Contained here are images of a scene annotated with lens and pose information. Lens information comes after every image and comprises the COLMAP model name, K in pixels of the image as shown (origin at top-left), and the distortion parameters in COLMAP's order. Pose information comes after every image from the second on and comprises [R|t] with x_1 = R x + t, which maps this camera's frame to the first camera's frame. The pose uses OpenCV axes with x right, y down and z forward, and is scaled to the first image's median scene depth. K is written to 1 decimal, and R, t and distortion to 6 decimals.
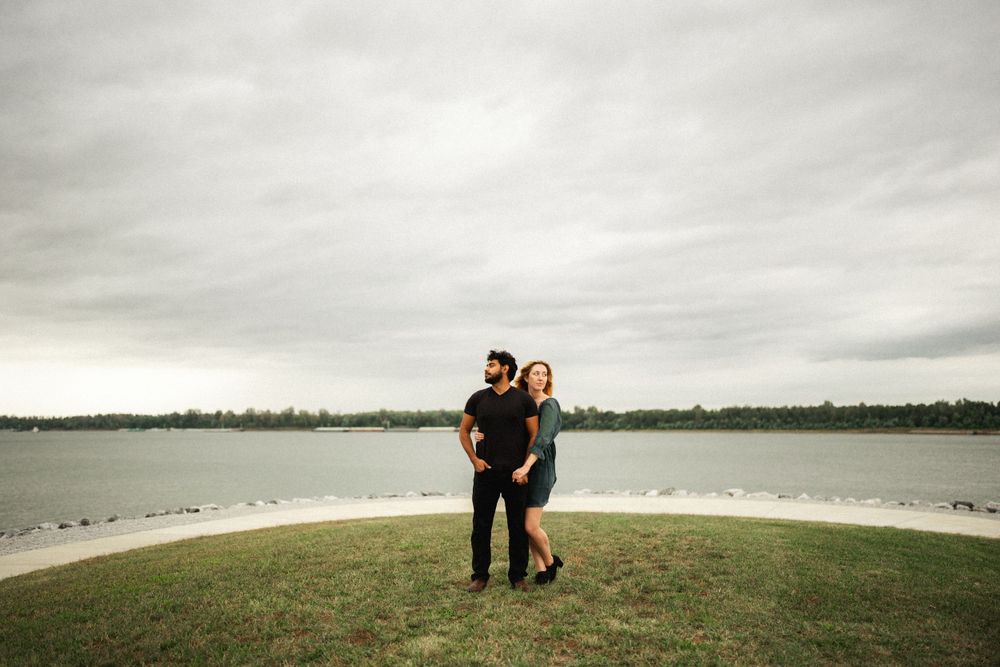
lens RADIAL K [[1013.4, 0, 500.4], [0, 1013.4, 334.9], [0, 0, 1]] dist [0.093803, 0.000000]
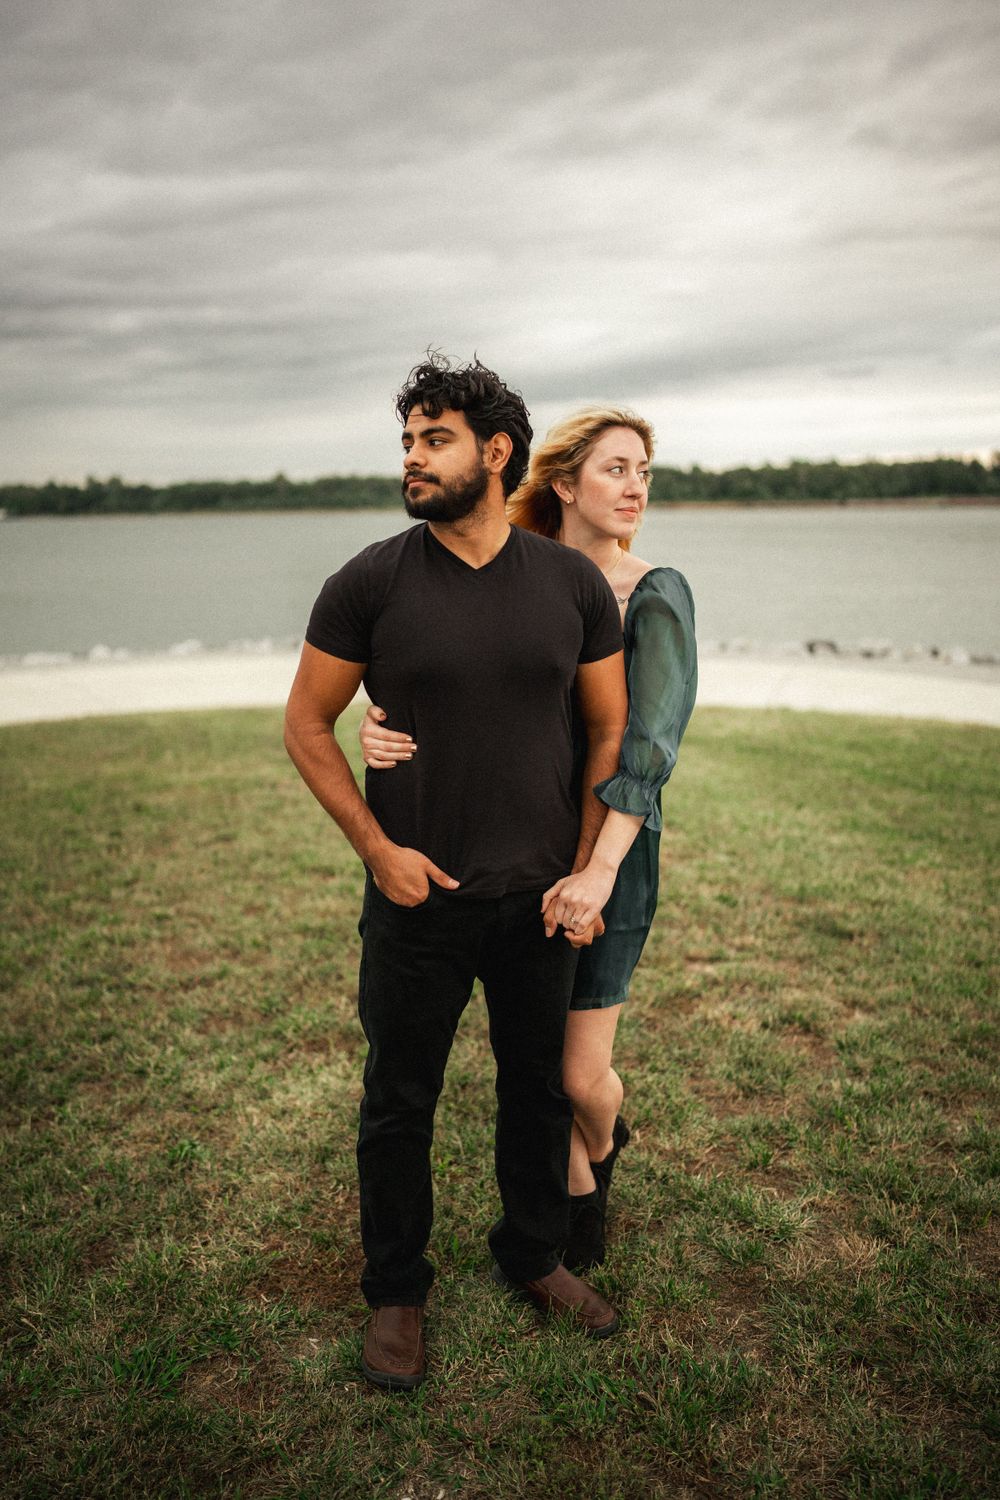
lens RADIAL K [[1520.0, 0, 459.0], [0, 1520.0, 799.4], [0, 0, 1]] dist [0.093803, 0.000000]
pose [[0.953151, -0.073755, 0.293367, -0.108764], [-0.009987, 0.961618, 0.274209, 0.014675], [-0.302331, -0.264292, 0.915830, 0.668850]]
